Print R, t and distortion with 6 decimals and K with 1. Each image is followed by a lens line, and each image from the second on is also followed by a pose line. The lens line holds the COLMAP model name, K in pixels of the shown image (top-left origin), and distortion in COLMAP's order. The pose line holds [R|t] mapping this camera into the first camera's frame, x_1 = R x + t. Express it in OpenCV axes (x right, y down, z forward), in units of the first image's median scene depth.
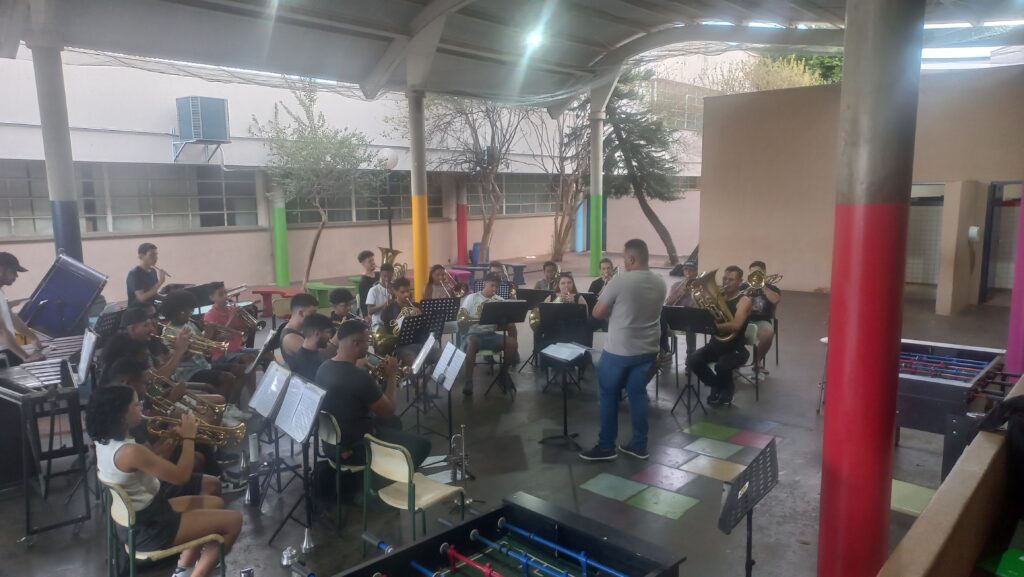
lens RADIAL K [[731.4, 0, 513.3], [0, 731.4, 286.5], [0, 0, 1]] dist [0.029857, -0.002360]
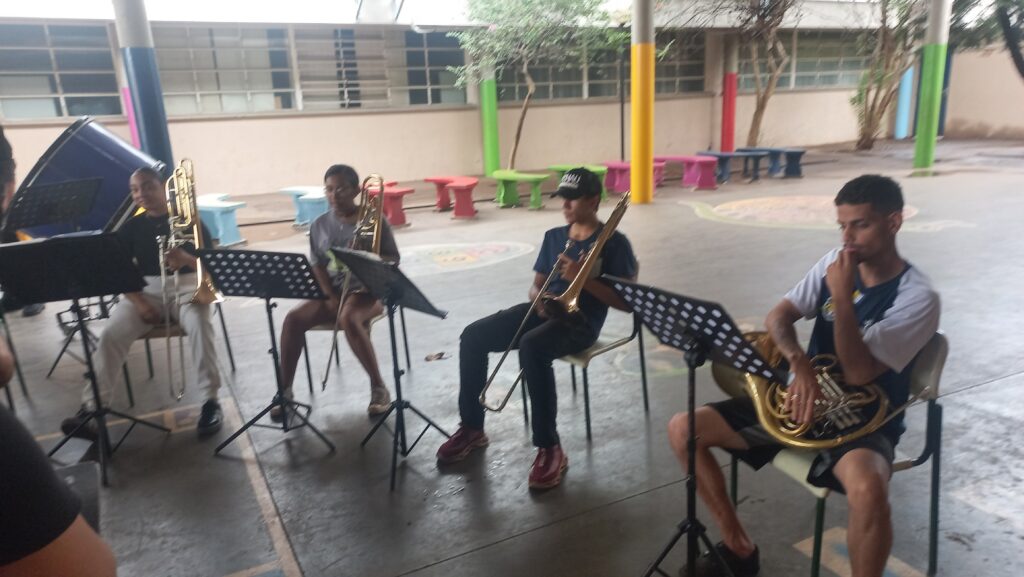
lens RADIAL K [[727.3, 0, 512.0], [0, 727.3, 270.0], [0, 0, 1]] dist [0.047987, -0.001889]
pose [[0.921786, 0.094836, -0.375922, 0.032305], [-0.037471, 0.986874, 0.157084, -0.025816], [0.385885, -0.130712, 0.913240, 0.219686]]
